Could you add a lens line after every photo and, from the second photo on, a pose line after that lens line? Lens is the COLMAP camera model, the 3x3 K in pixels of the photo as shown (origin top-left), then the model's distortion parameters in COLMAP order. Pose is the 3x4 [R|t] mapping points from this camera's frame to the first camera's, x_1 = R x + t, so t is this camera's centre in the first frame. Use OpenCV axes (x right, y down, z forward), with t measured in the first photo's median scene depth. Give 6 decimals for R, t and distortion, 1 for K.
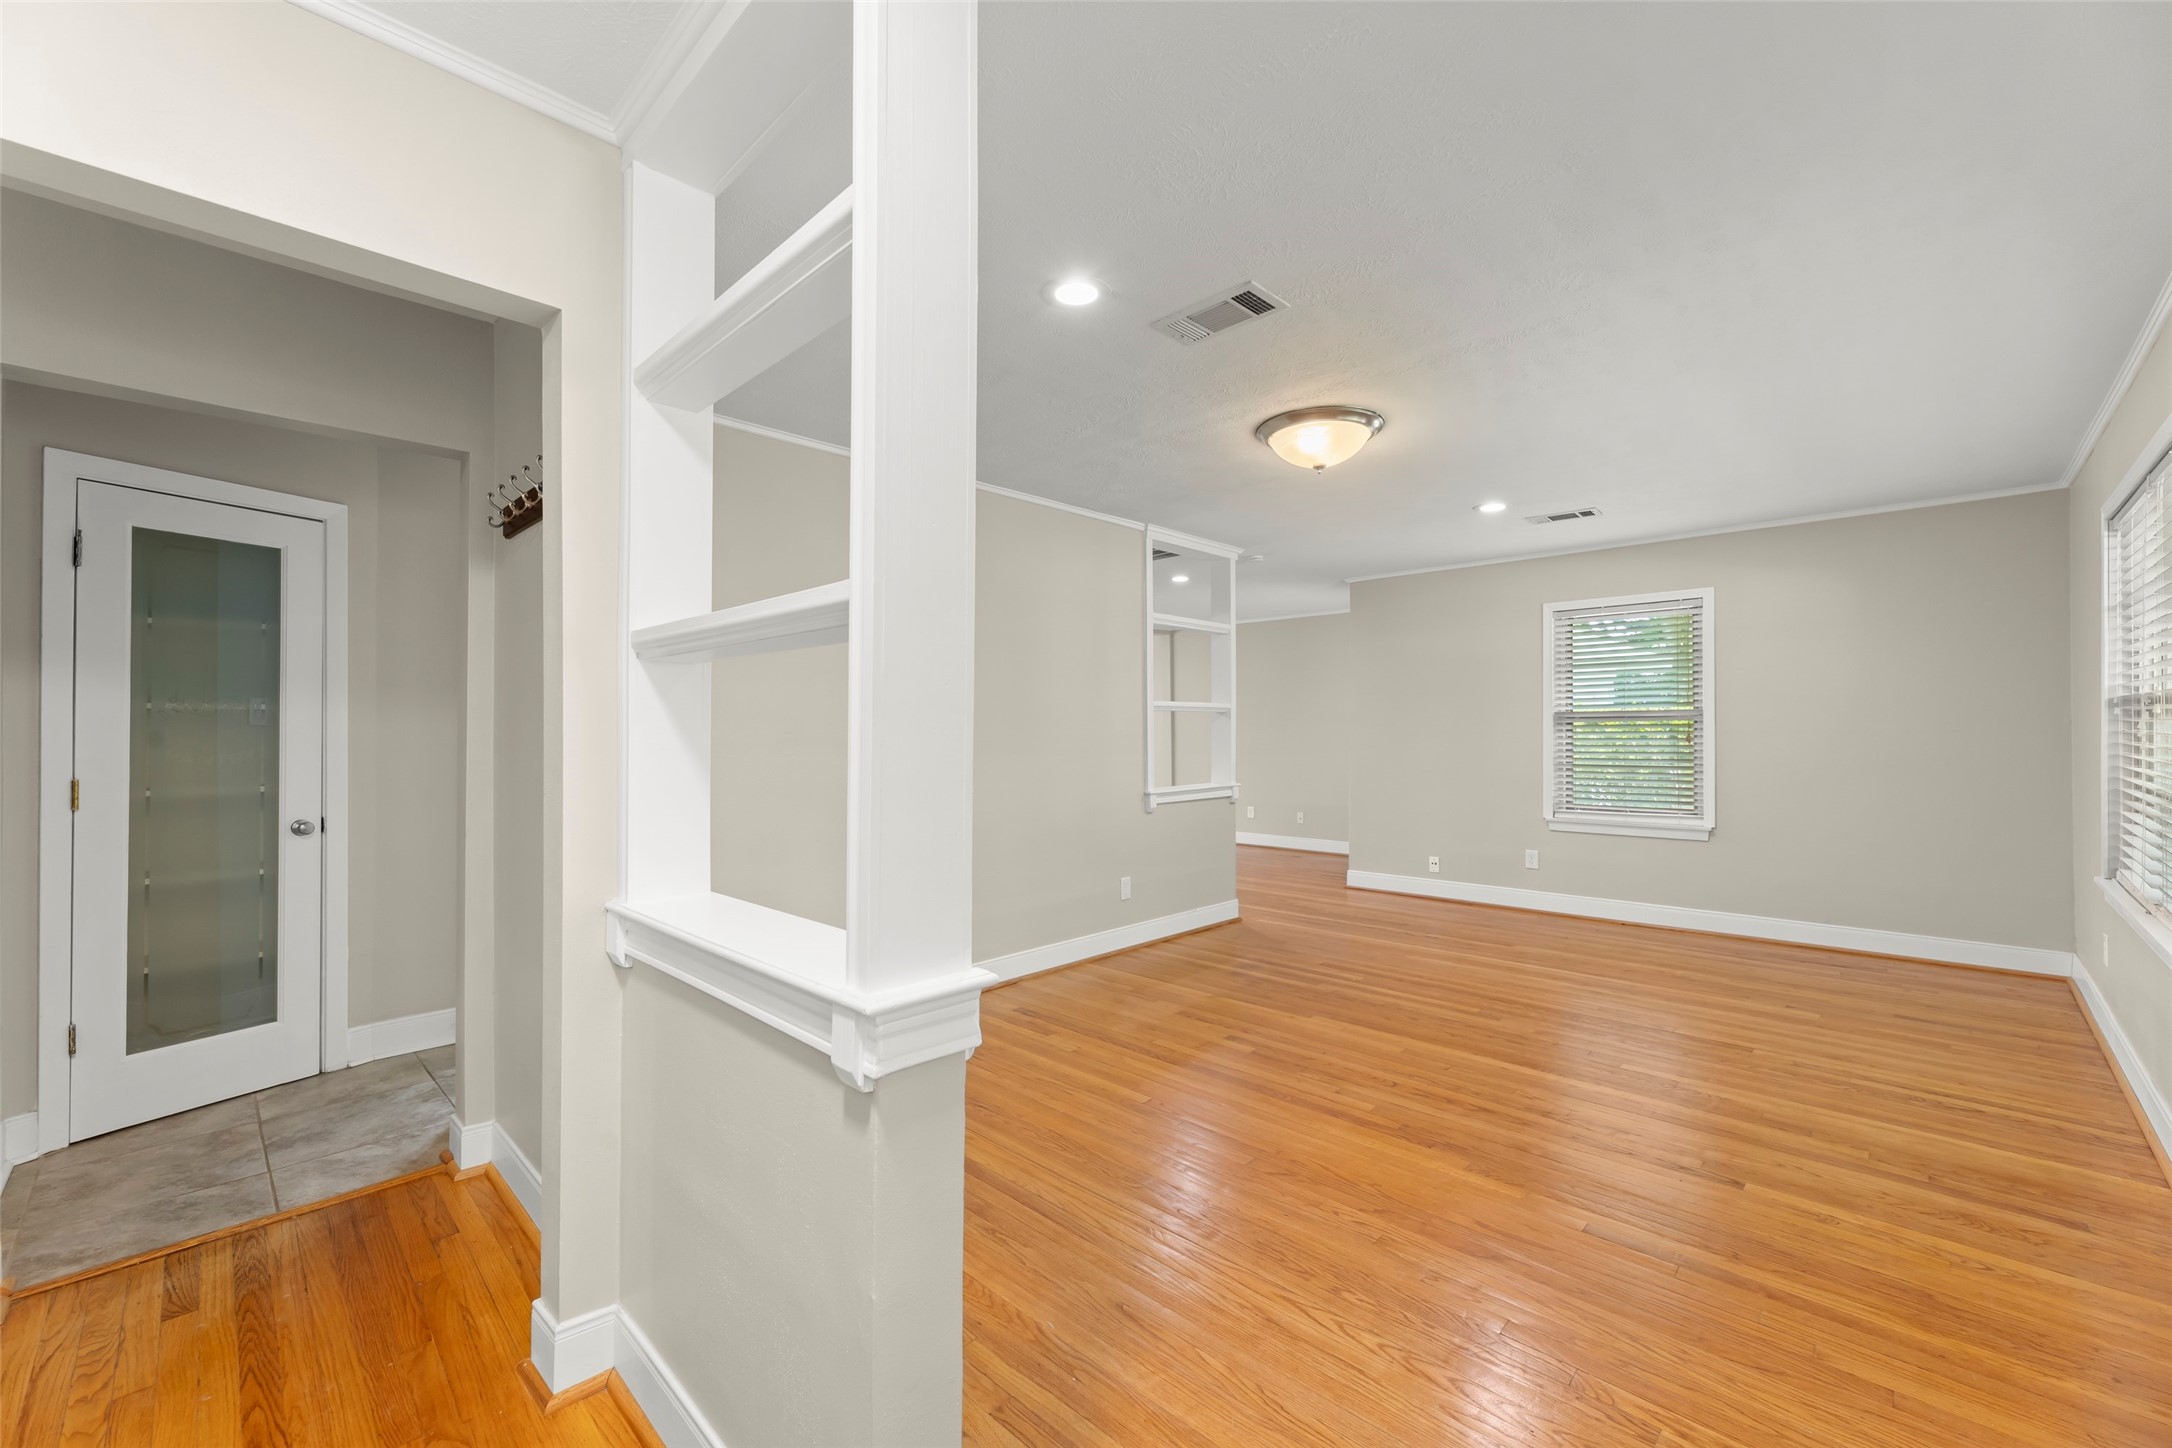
lens RADIAL K [[875.2, 0, 1079.5], [0, 875.2, 728.4], [0, 0, 1]] dist [0.012798, 0.000036]
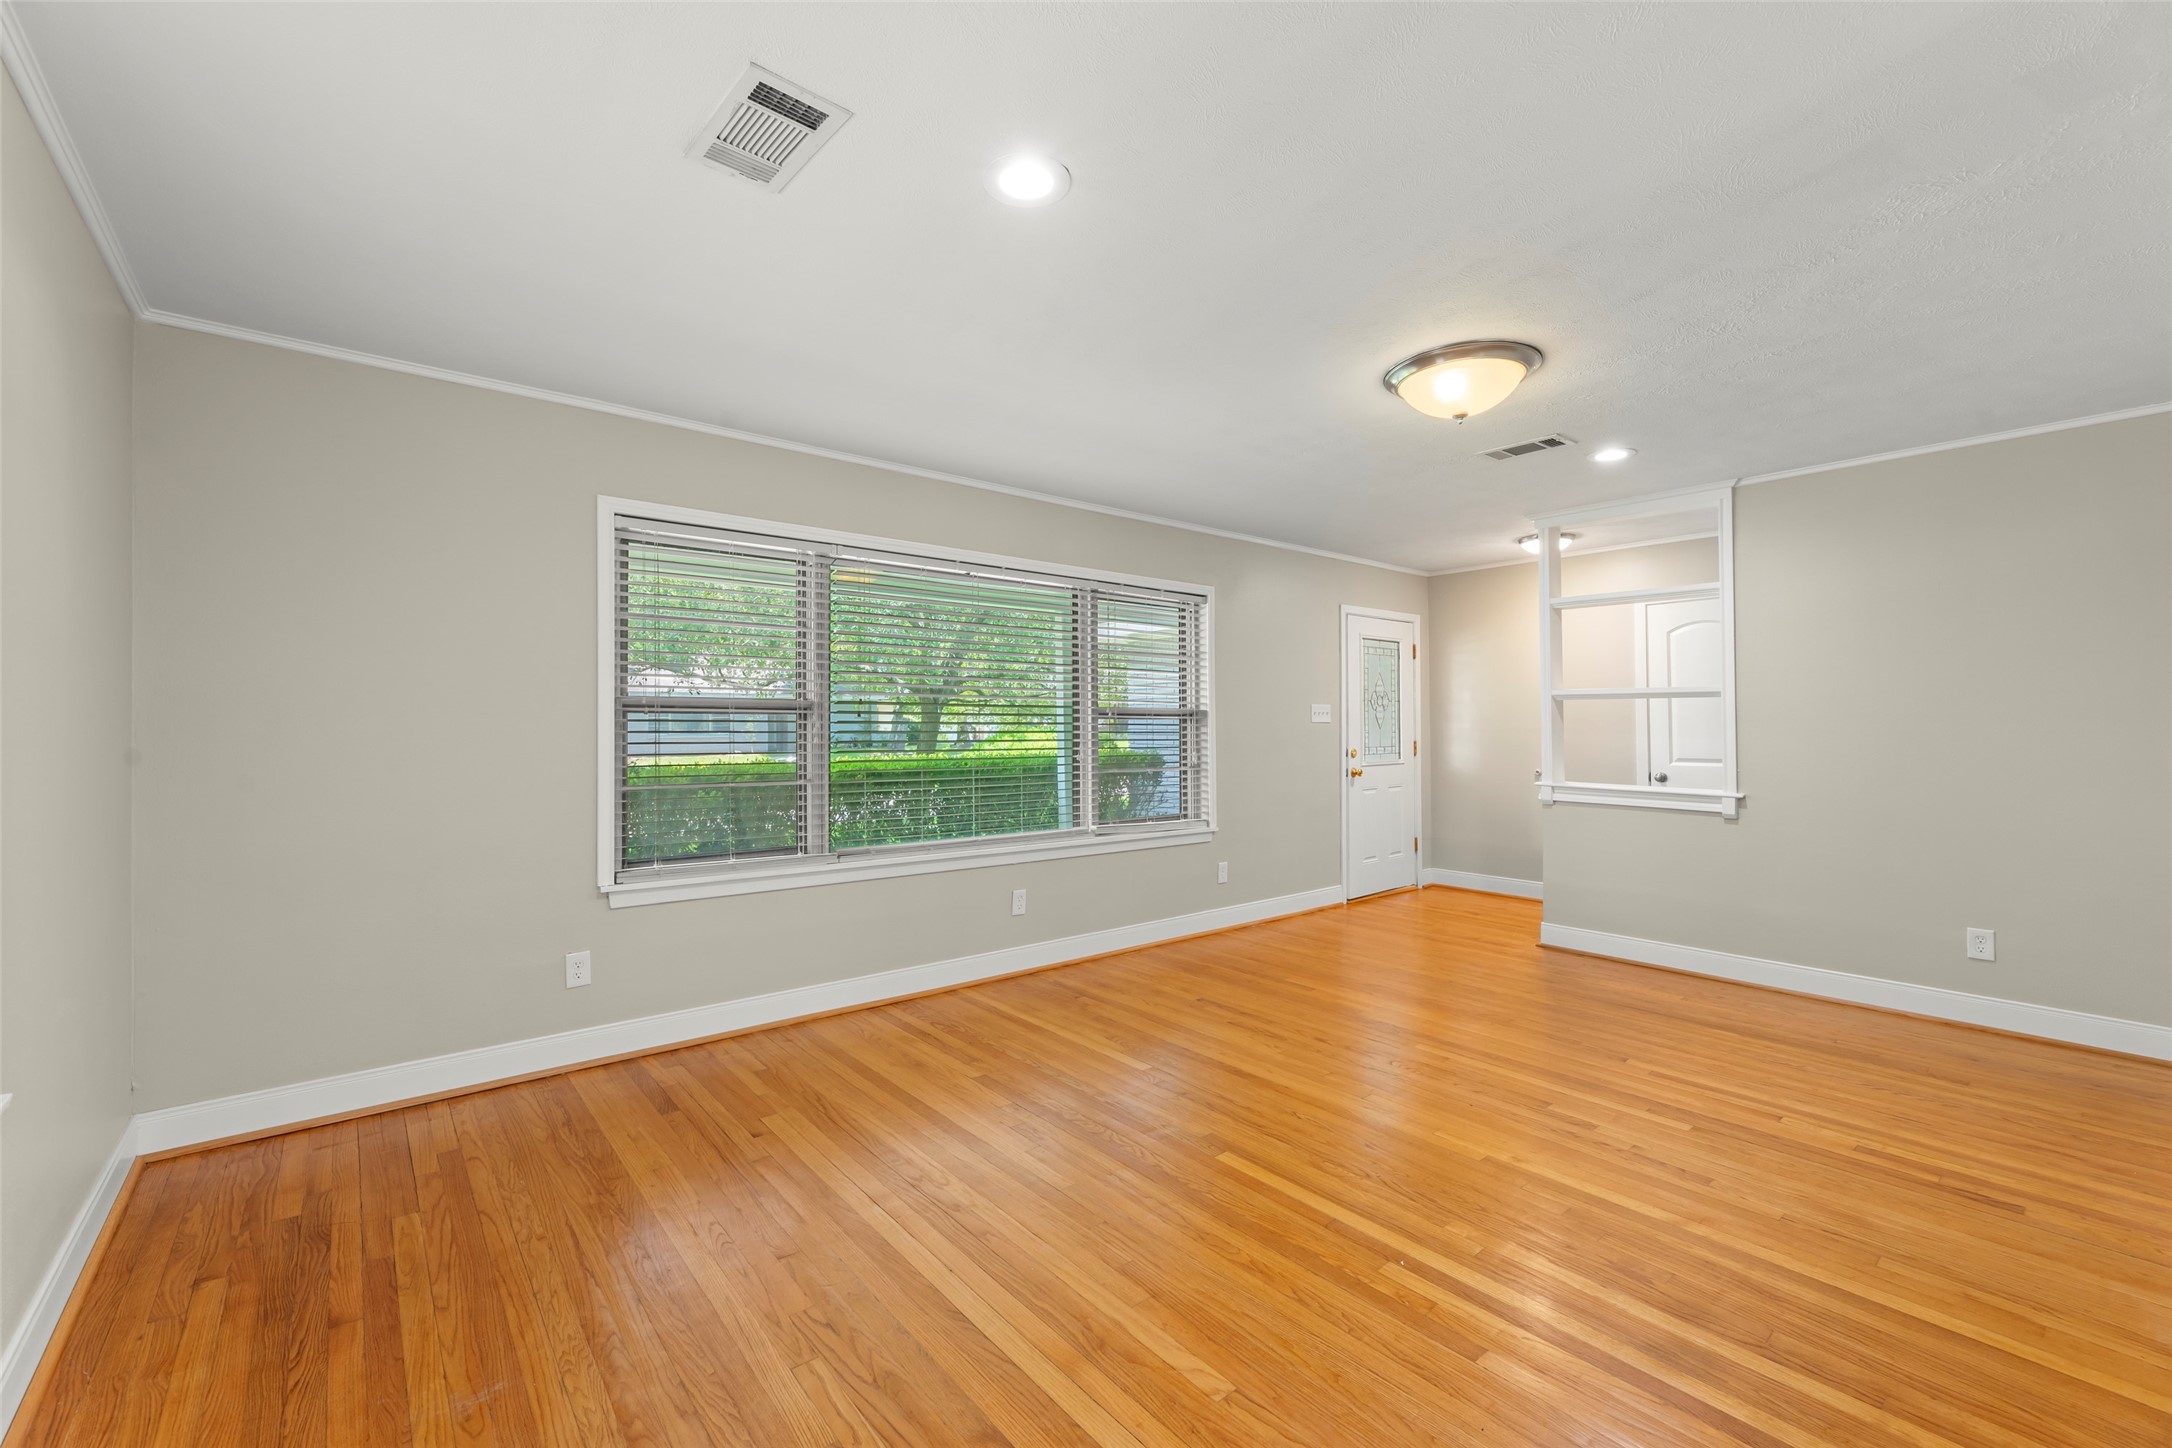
lens RADIAL K [[900.4, 0, 1086.0], [0, 900.4, 724.0], [0, 0, 1]] dist [0.000309, -0.000067]
pose [[-0.994093, 0.000569, 0.108531, 0.516679], [0.000704, 0.999999, 0.001208, -0.001238], [-0.108530, 0.001277, -0.994092, 1.801117]]
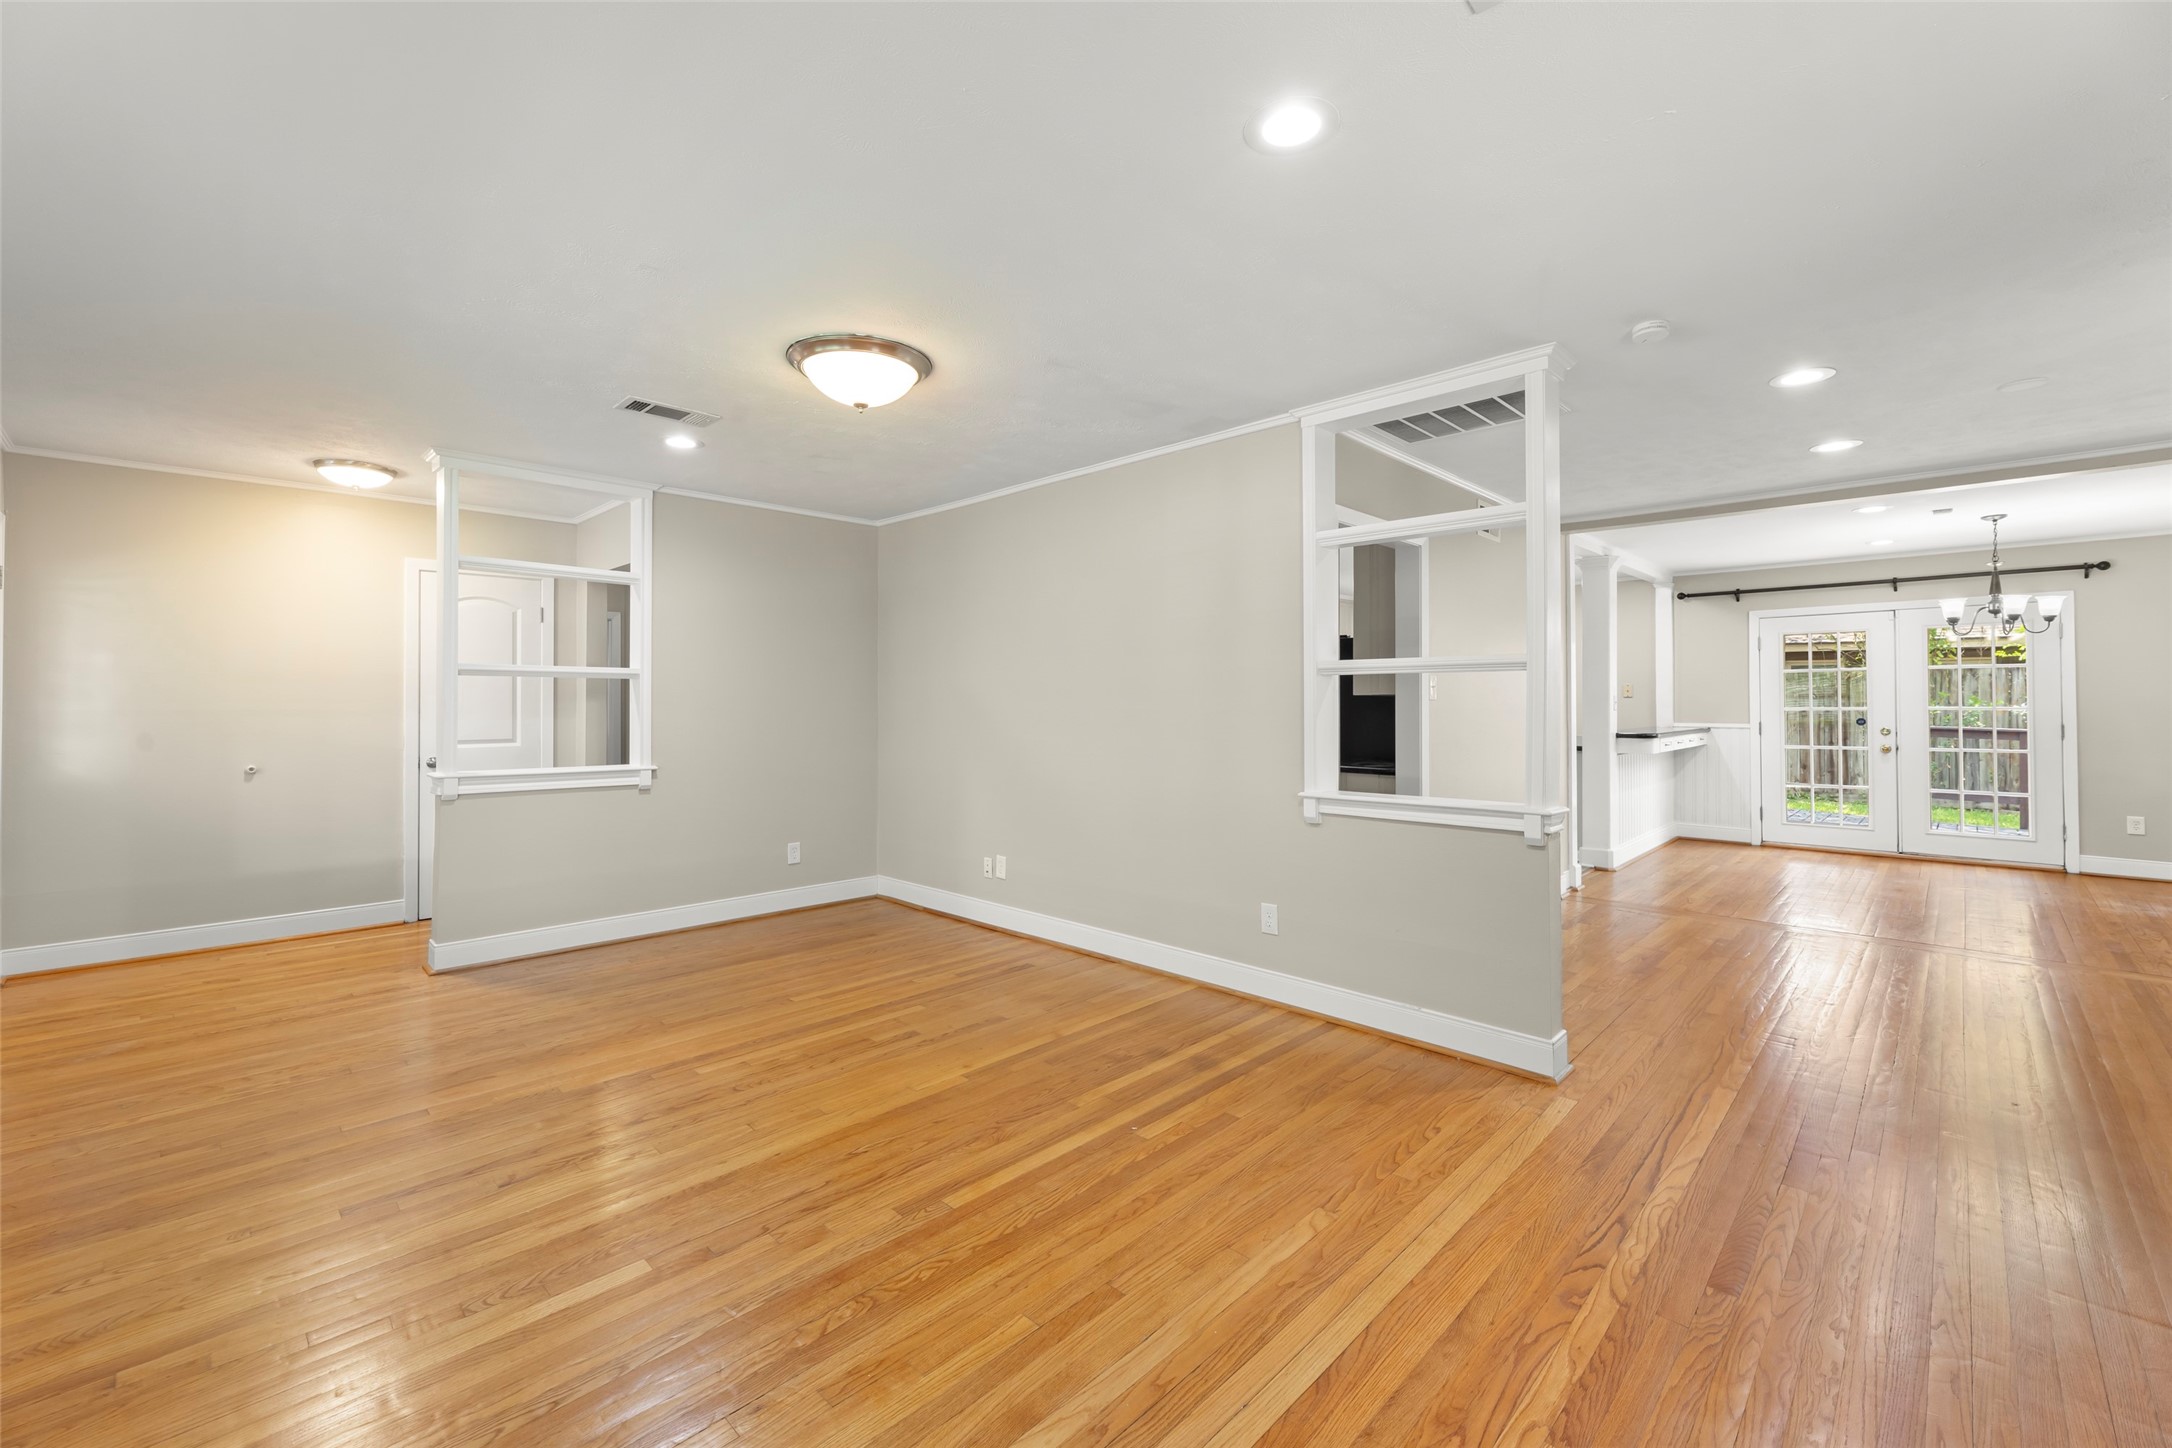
lens RADIAL K [[883.4, 0, 1095.2], [0, 883.4, 702.4], [0, 0, 1]] dist [-0.000797, -0.000218]
pose [[-0.002726, -0.000929, -0.999996, 1.092999], [0.001040, 0.999999, -0.000932, 0.001069], [0.999996, -0.001042, -0.002725, 1.176136]]
